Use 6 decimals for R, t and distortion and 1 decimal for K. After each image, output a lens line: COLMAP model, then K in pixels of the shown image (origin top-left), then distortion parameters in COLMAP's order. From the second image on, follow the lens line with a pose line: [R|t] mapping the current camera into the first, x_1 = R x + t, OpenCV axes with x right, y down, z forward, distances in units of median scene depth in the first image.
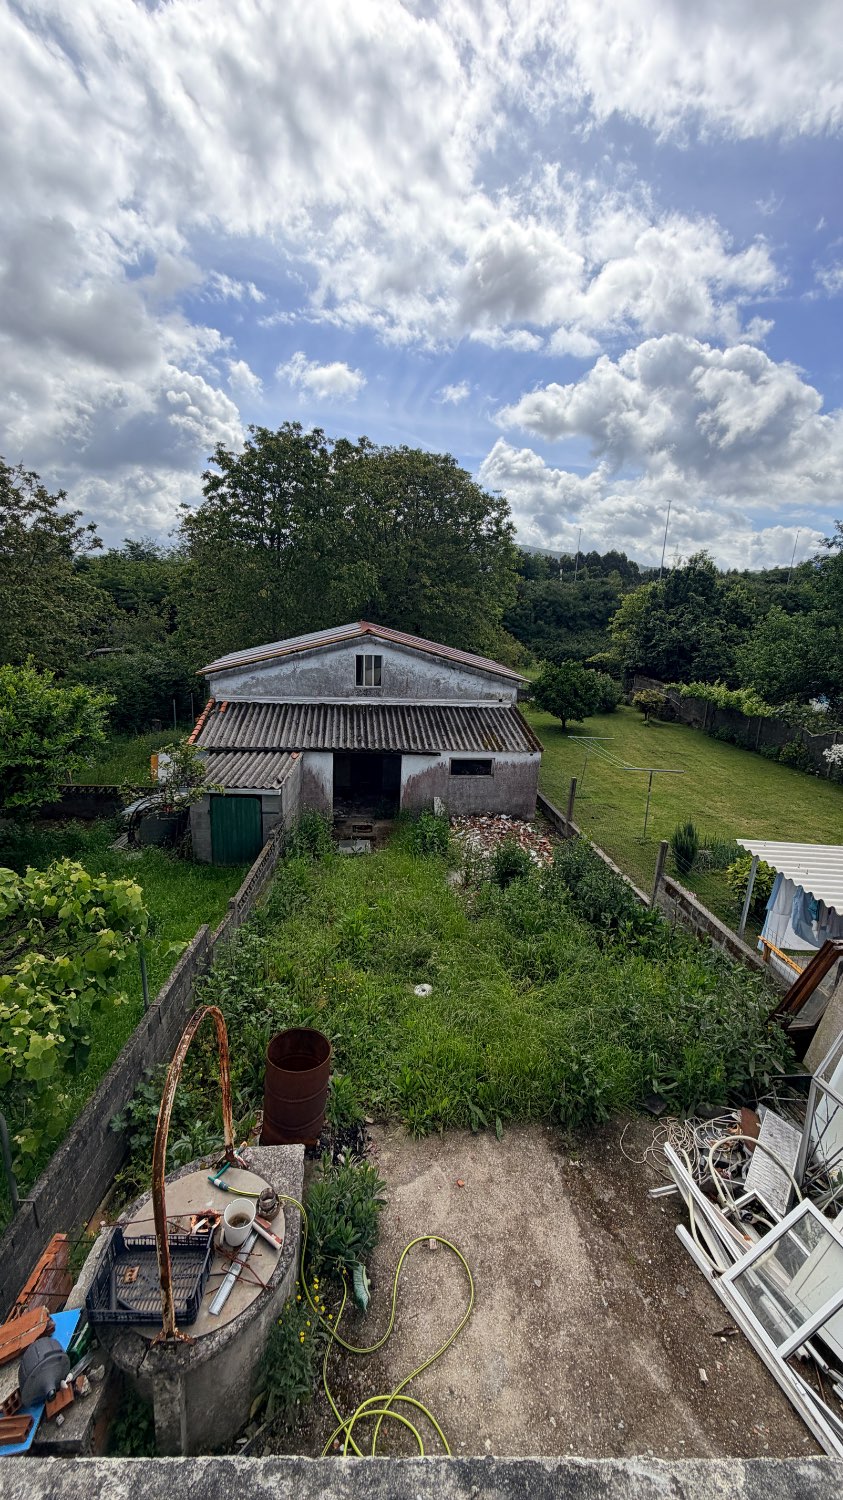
lens RADIAL K [[597.7, 0, 421.5], [0, 597.7, 750.0], [0, 0, 1]] dist [0.001277, 0.000271]
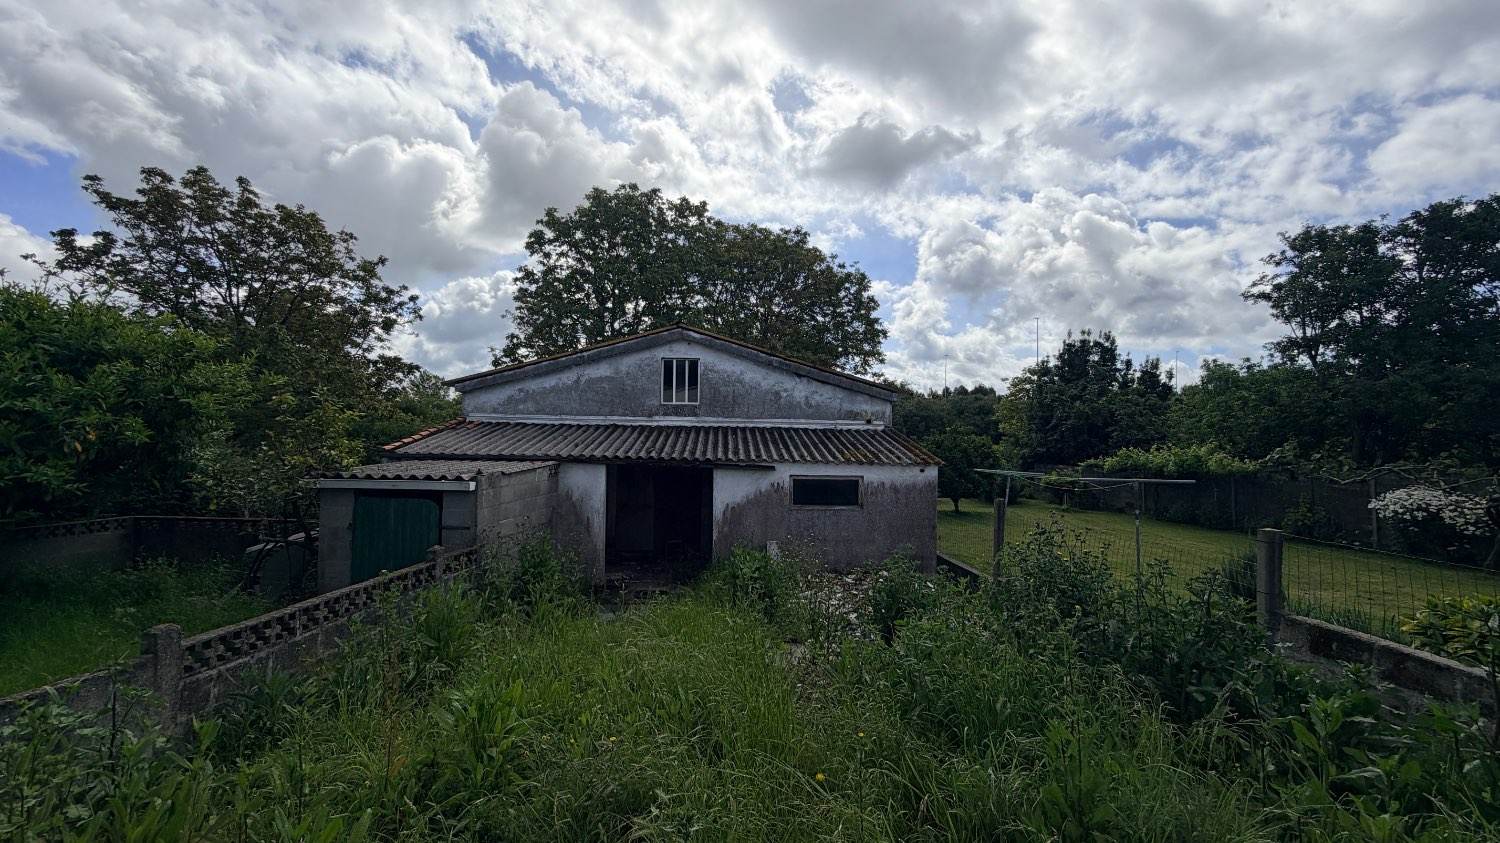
lens RADIAL K [[597.7, 0, 742.5], [0, 597.7, 423.2], [0, 0, 1]] dist [0.001277, 0.000271]
pose [[0.996304, -0.027118, -0.081510, 0.043375], [0.002733, 0.958390, -0.285448, 0.122220], [0.085859, 0.284170, 0.954922, 0.330092]]
